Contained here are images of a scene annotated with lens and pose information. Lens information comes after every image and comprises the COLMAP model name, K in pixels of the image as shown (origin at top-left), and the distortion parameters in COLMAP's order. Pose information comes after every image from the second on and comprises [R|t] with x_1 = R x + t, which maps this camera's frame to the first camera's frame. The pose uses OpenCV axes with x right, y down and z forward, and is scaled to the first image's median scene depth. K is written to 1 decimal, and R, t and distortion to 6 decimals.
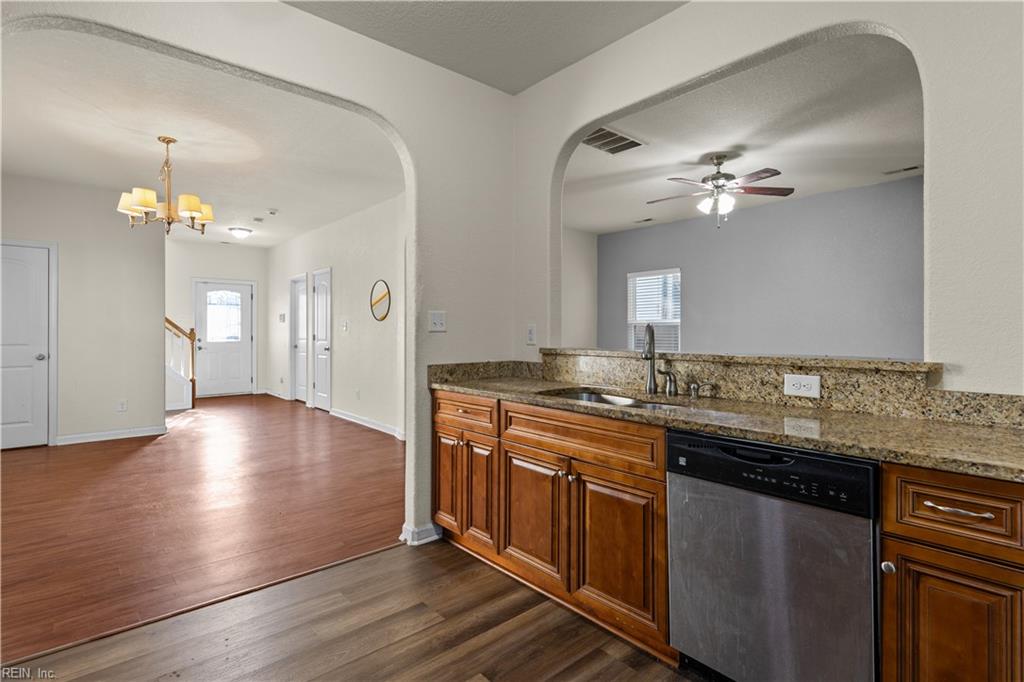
lens RADIAL K [[500.6, 0, 512.8], [0, 500.6, 333.0], [0, 0, 1]] dist [-0.000858, 0.000389]
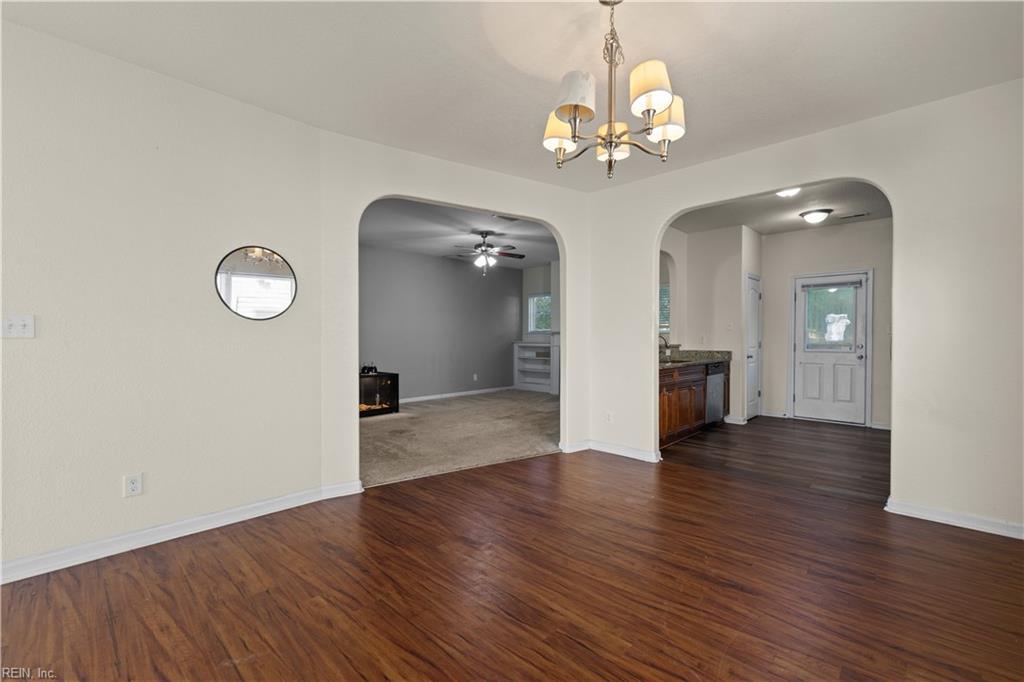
lens RADIAL K [[443.1, 0, 503.3], [0, 443.1, 338.4], [0, 0, 1]] dist [-0.001418, 0.000514]
pose [[-0.082827, -0.007094, 0.996539, -0.892482], [0.002522, 0.999970, 0.007328, -0.006931], [-0.996561, 0.003120, -0.082806, 0.875009]]
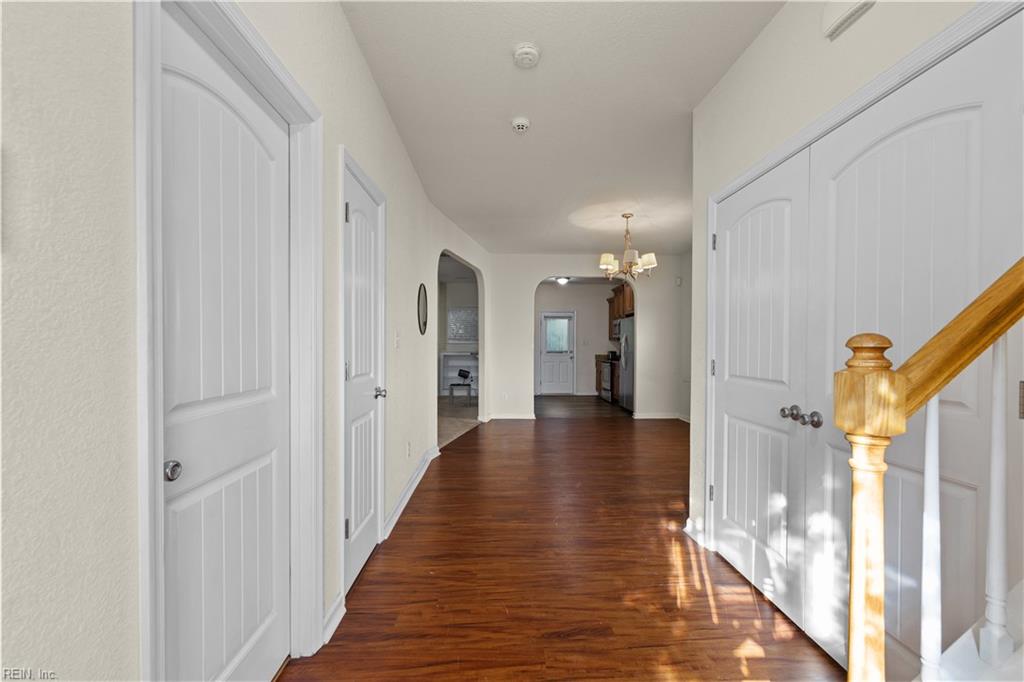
lens RADIAL K [[443.1, 0, 512.9], [0, 443.1, 349.3], [0, 0, 1]] dist [-0.001418, 0.000514]
pose [[-0.781173, -0.010807, 0.624221, -0.930370], [-0.004414, 0.999921, 0.011787, -0.011584], [-0.624299, 0.006452, -0.781159, 1.657022]]
